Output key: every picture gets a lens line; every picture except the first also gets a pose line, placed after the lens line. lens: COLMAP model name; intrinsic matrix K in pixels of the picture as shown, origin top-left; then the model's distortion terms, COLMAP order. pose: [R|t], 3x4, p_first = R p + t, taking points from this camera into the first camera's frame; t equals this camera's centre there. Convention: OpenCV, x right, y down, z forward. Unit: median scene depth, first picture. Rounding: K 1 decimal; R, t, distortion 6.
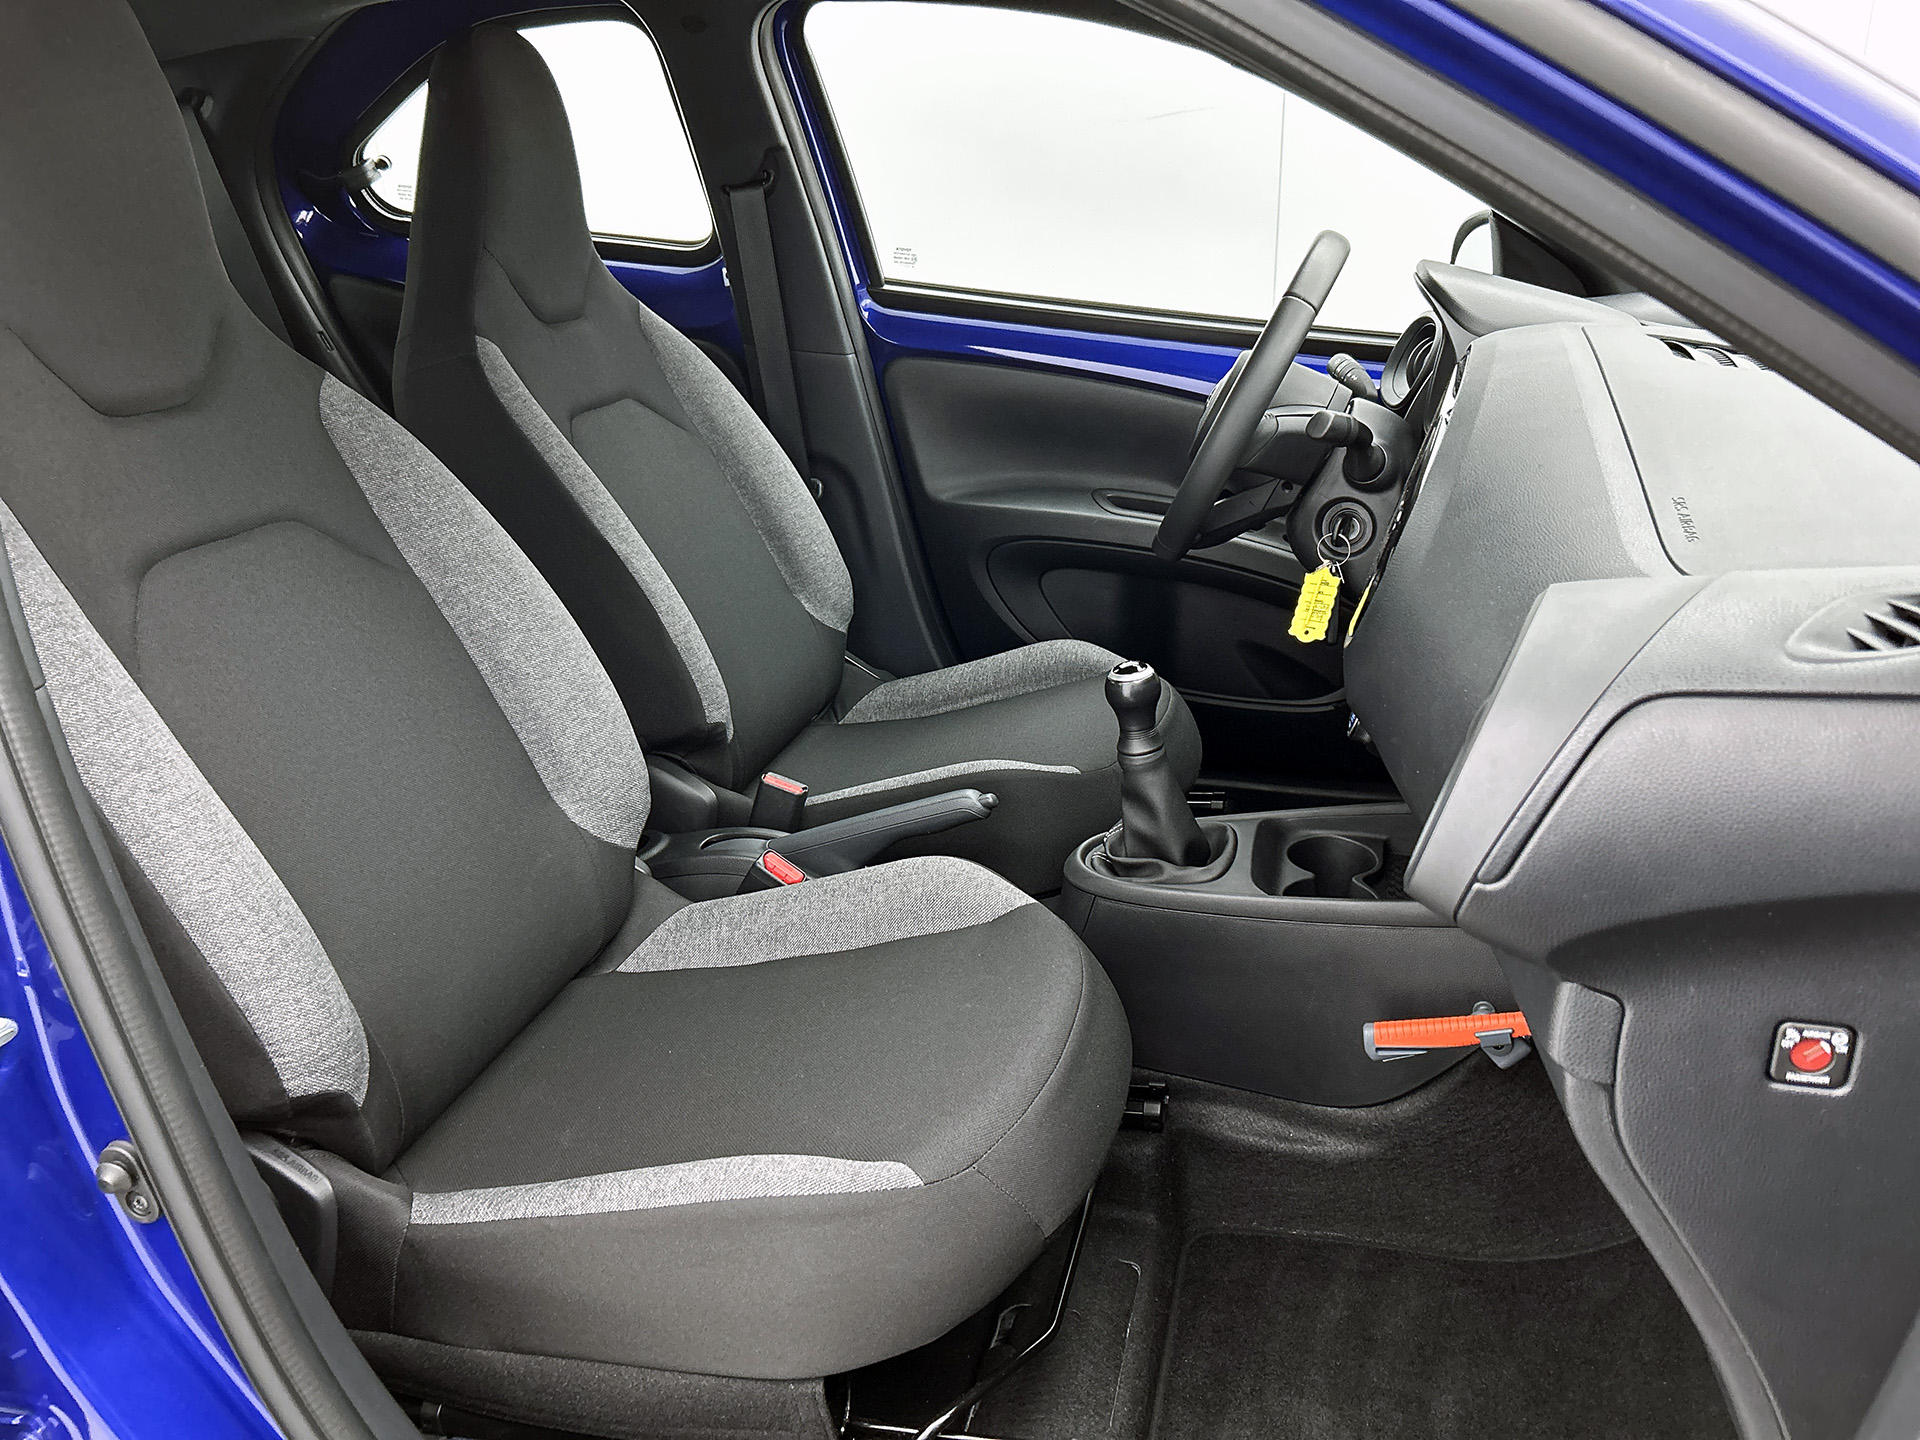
lens RADIAL K [[1499.0, 0, 974.8], [0, 1499.0, 718.7], [0, 0, 1]] dist [0.045432, -0.083860]
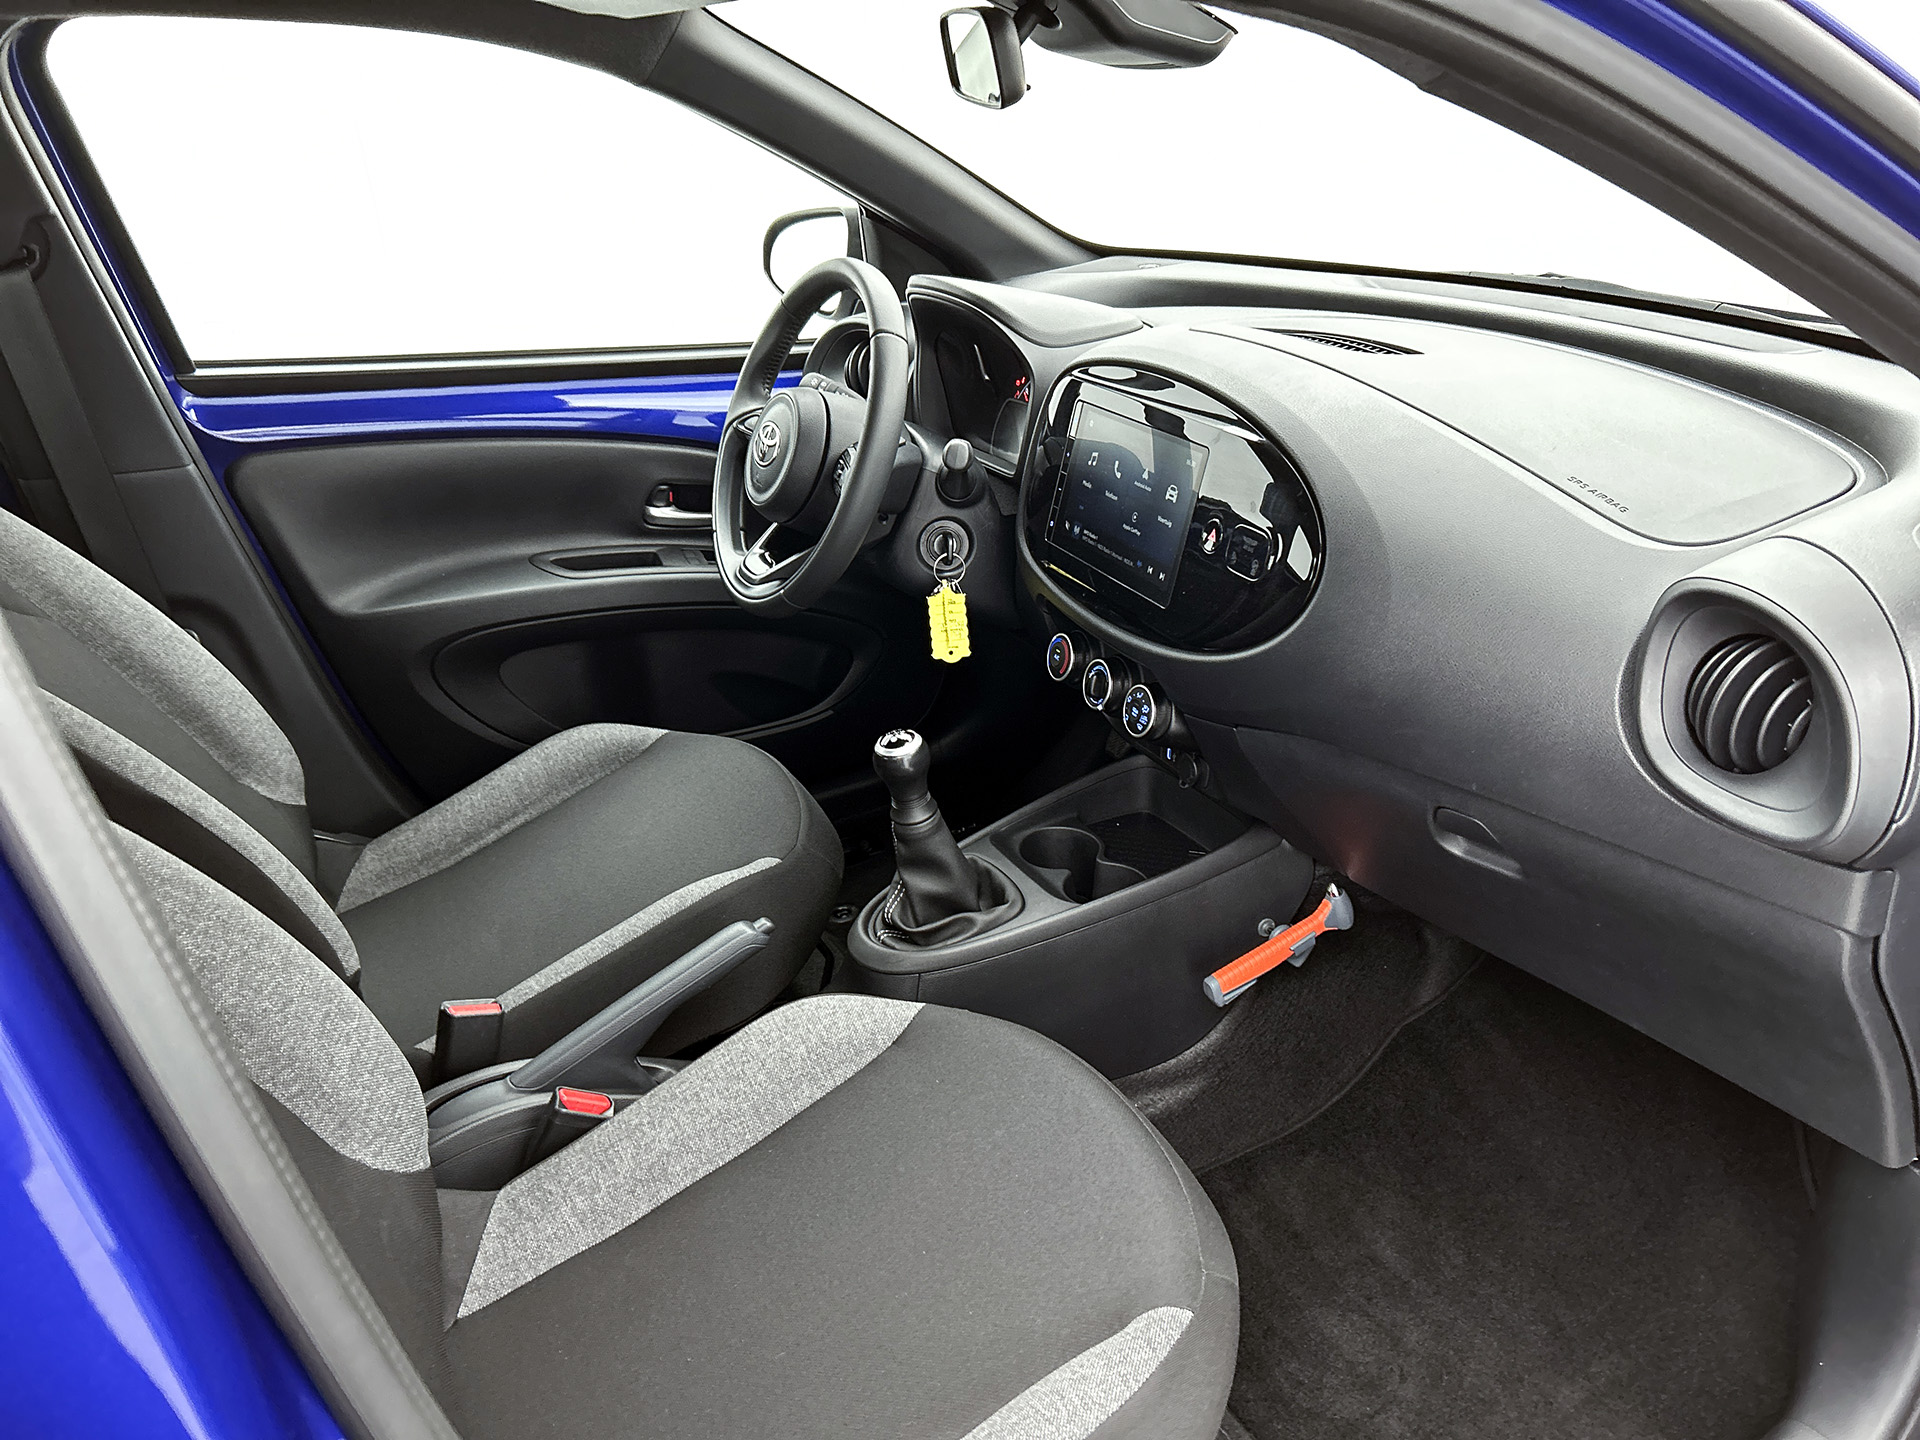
lens RADIAL K [[1499.0, 0, 974.8], [0, 1499.0, 718.7], [0, 0, 1]] dist [0.045432, -0.083860]
pose [[0.725202, -0.301845, 0.618847, -0.414190], [0.275243, 0.950937, 0.141276, -0.155105], [-0.631129, 0.067880, 0.772702, 0.204512]]
